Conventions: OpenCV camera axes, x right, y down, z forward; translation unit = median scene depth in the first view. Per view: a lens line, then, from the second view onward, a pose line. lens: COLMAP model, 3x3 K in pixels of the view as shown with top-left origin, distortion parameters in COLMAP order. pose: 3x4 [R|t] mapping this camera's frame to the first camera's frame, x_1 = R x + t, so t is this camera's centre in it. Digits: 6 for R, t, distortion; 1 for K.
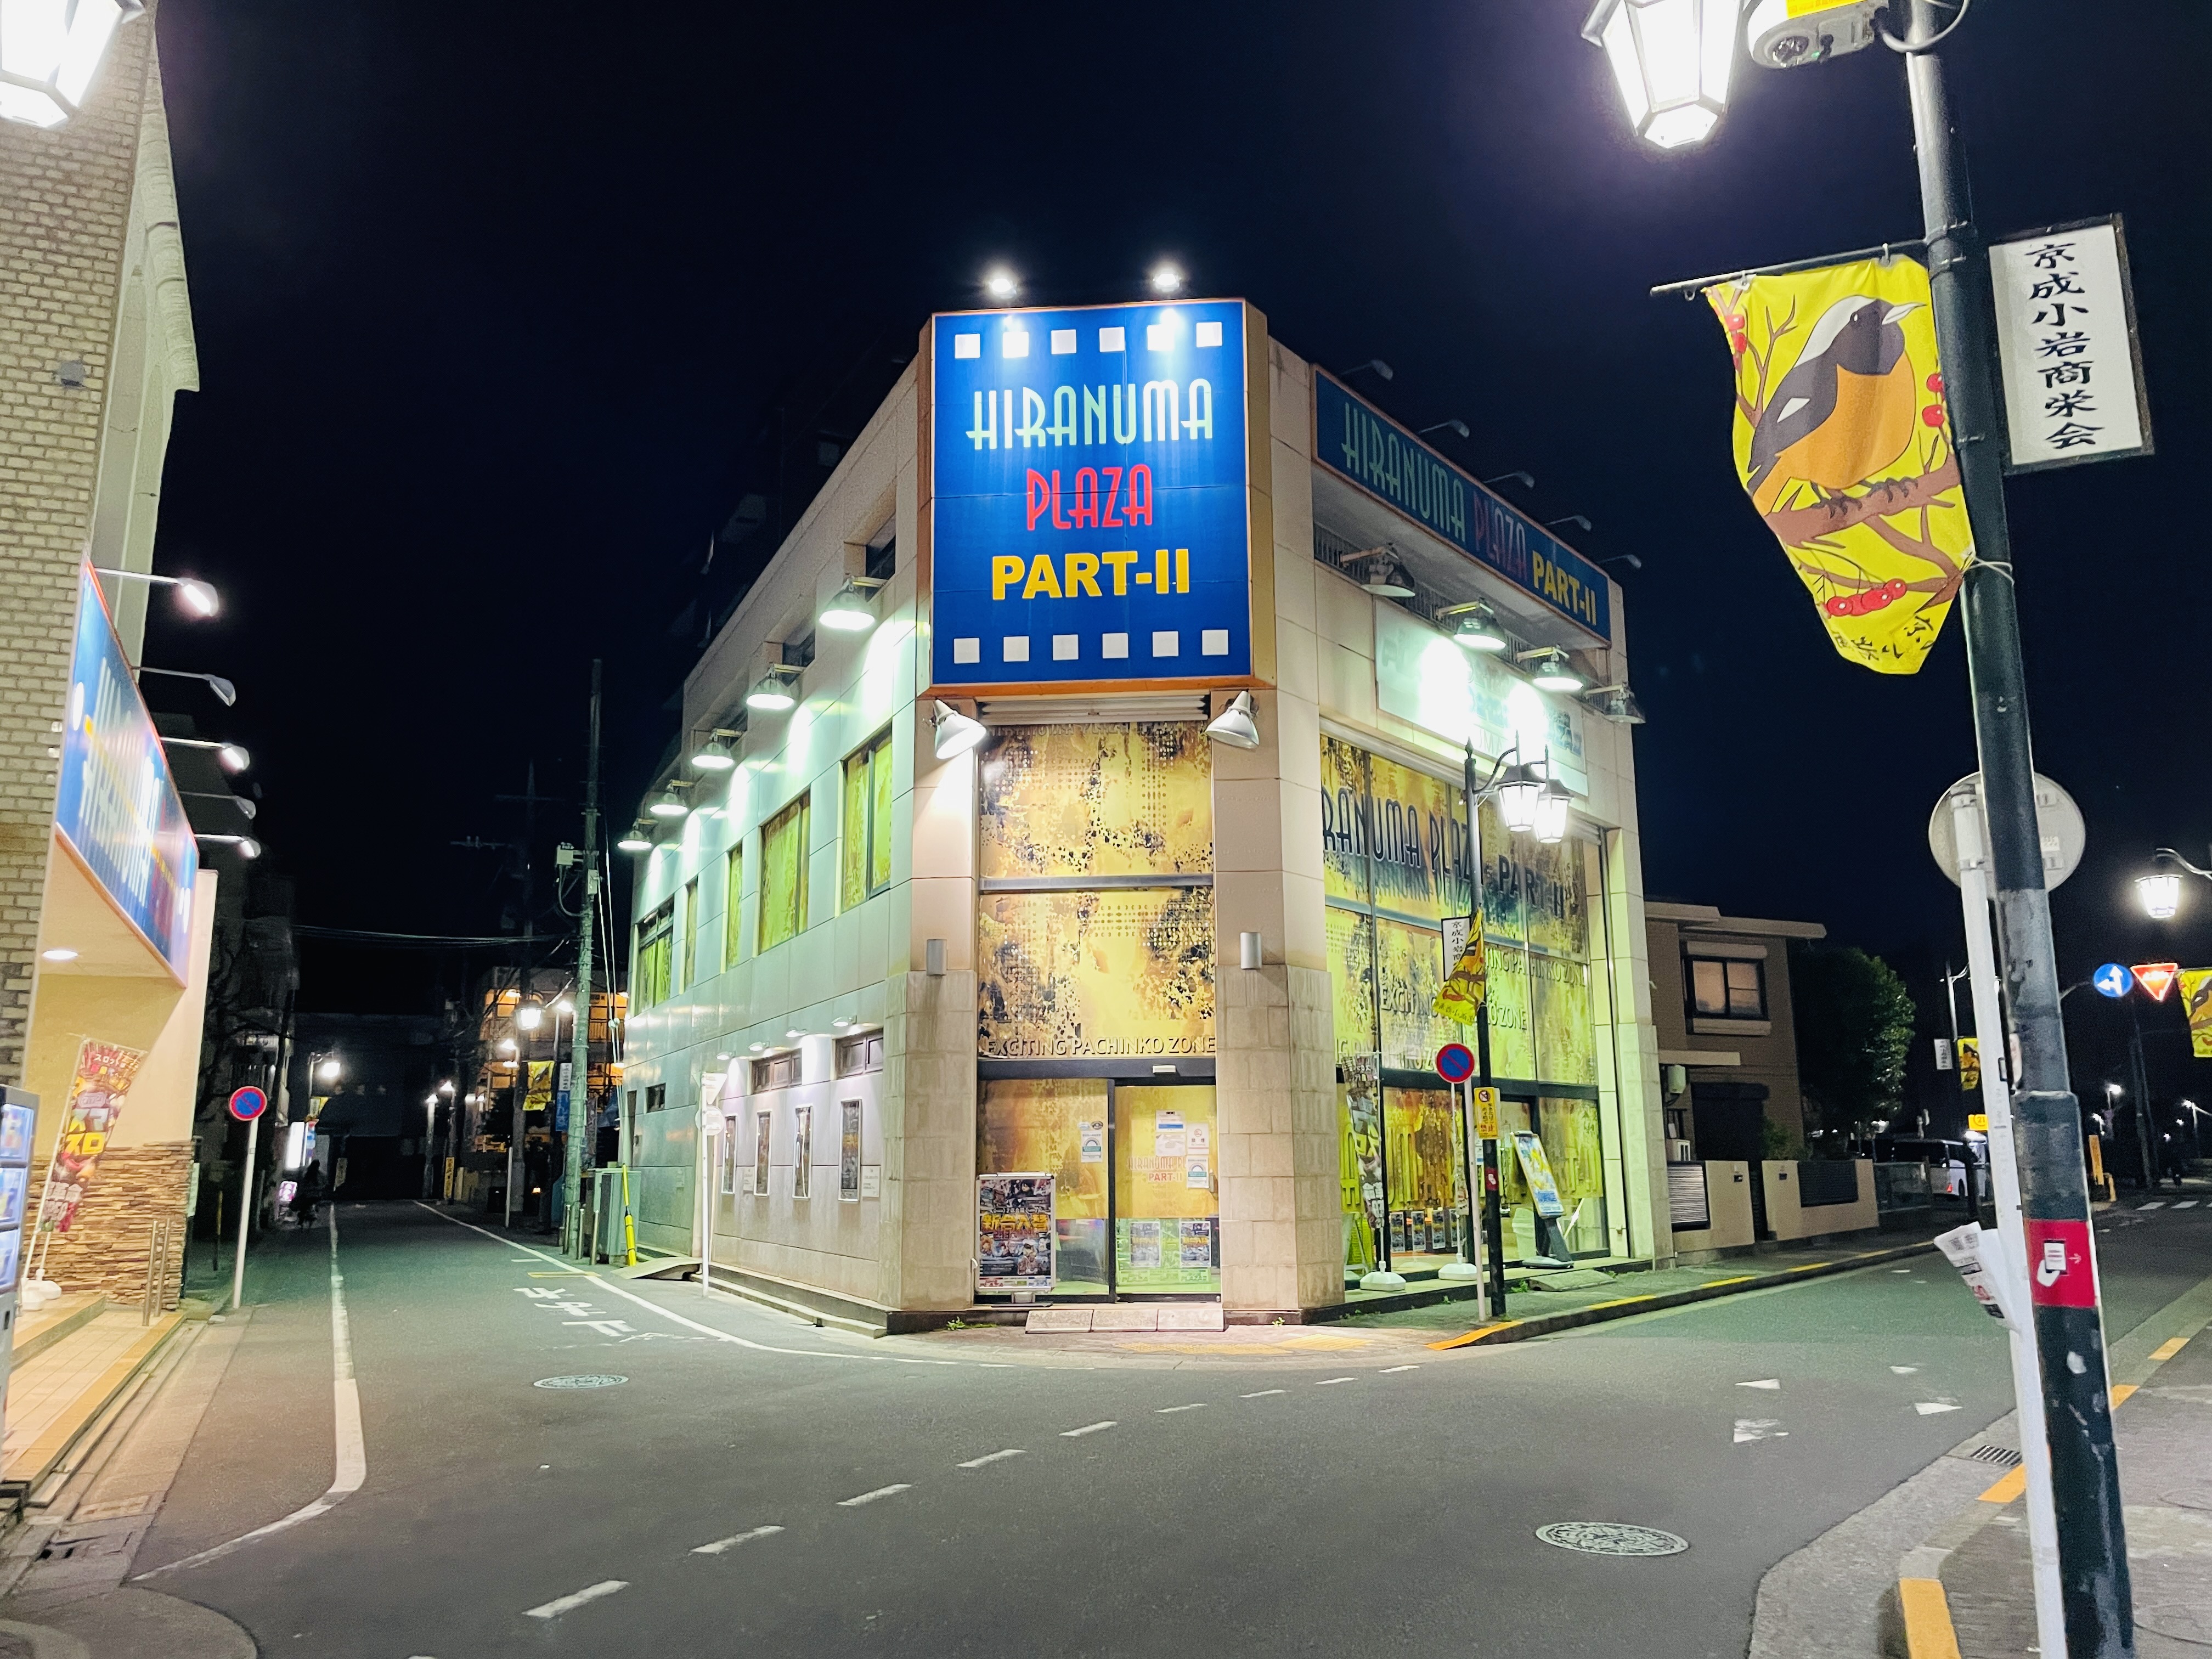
lens RADIAL K [[1645.2, 0, 1106.2], [0, 1645.2, 821.6], [0, 0, 1]] dist [0.107030, -0.137617]
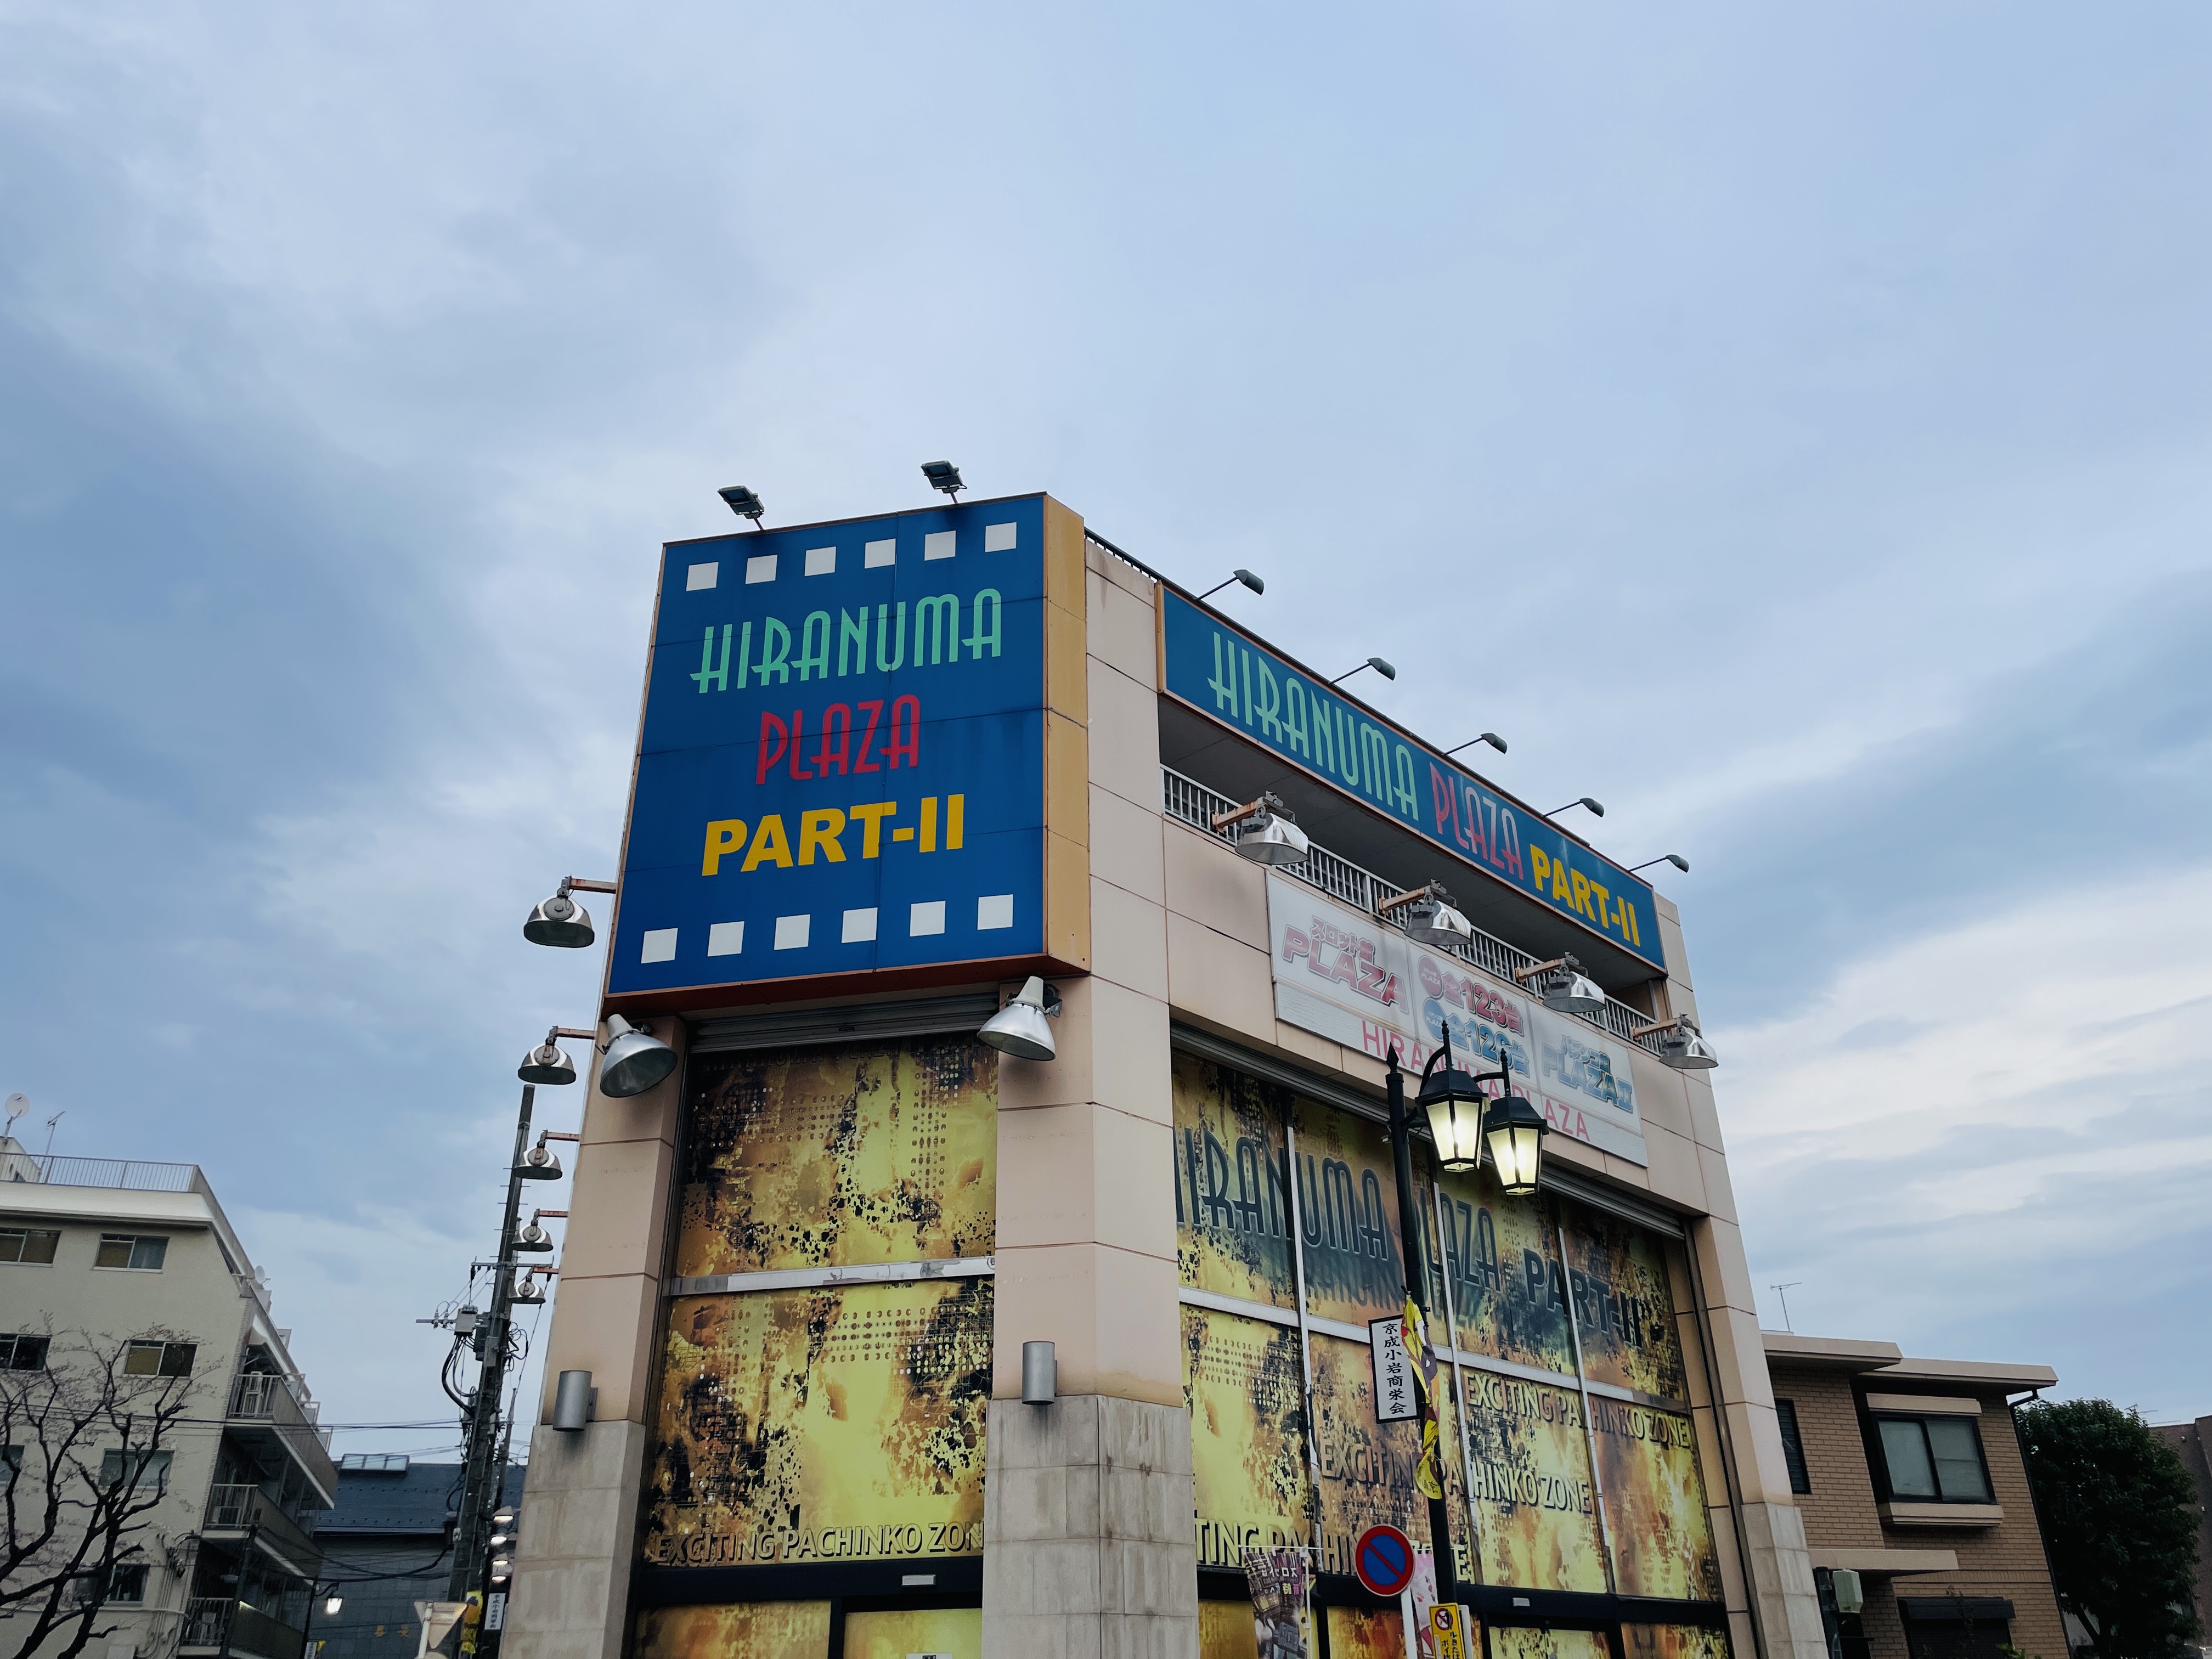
lens RADIAL K [[1645.2, 0, 1106.2], [0, 1645.2, 821.6], [0, 0, 1]] dist [0.107030, -0.137617]
pose [[0.993707, -0.058664, -0.095424, 0.177726], [0.029403, 0.958628, -0.283139, 0.053853], [0.108086, 0.278551, 0.954320, 0.309723]]
